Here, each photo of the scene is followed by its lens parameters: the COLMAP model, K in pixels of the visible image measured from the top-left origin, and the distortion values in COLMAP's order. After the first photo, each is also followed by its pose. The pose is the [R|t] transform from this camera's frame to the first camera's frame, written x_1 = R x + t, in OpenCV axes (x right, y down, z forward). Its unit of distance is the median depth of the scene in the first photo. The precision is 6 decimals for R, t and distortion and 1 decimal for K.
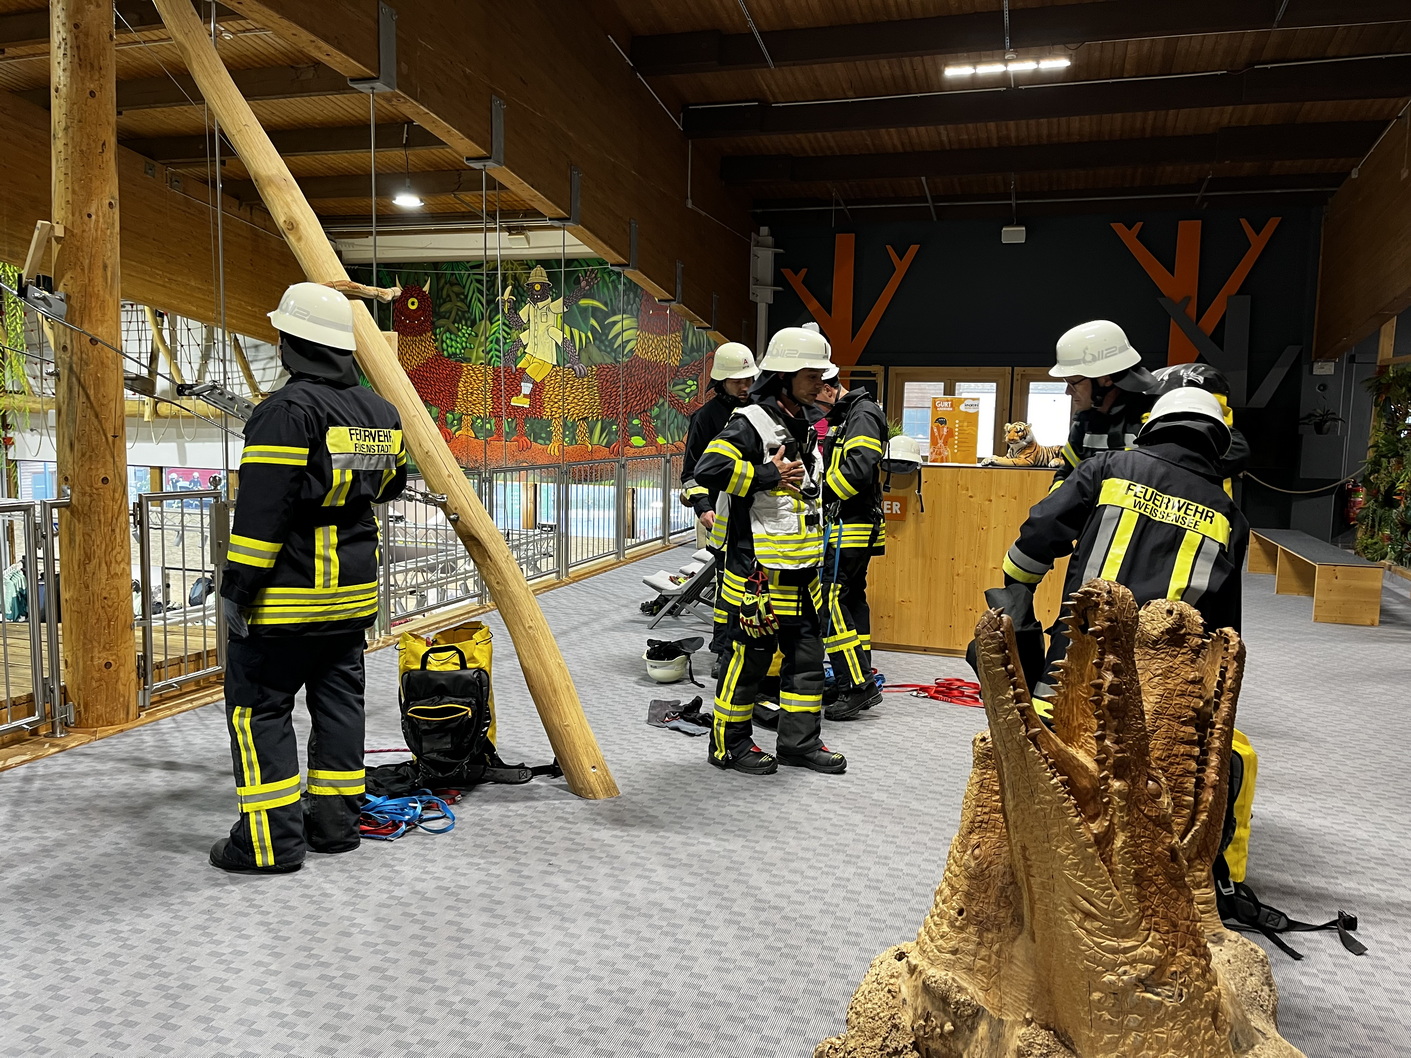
lens RADIAL K [[1069.5, 0, 705.5], [0, 1069.5, 529.0], [0, 0, 1]] dist [0.076570, -0.103570]
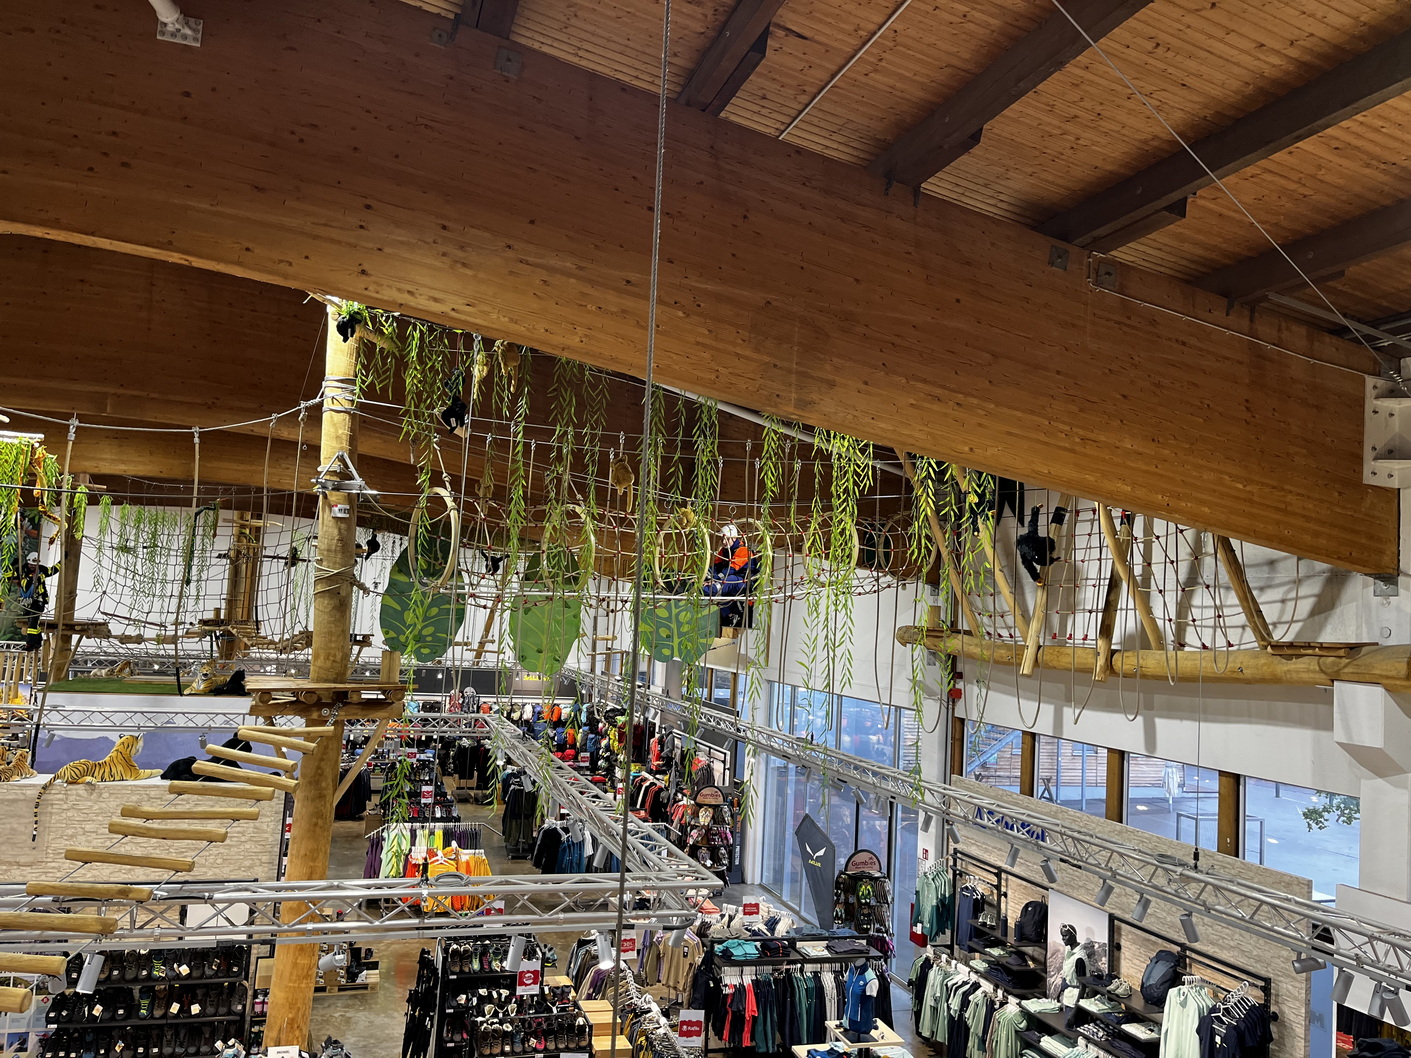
lens RADIAL K [[1069.5, 0, 705.5], [0, 1069.5, 529.0], [0, 0, 1]] dist [0.076570, -0.103570]
pose [[0.592150, -0.053953, -0.804019, -0.126744], [-0.129520, 0.978412, -0.161045, -0.053566], [0.795351, 0.199499, 0.572379, 0.421215]]
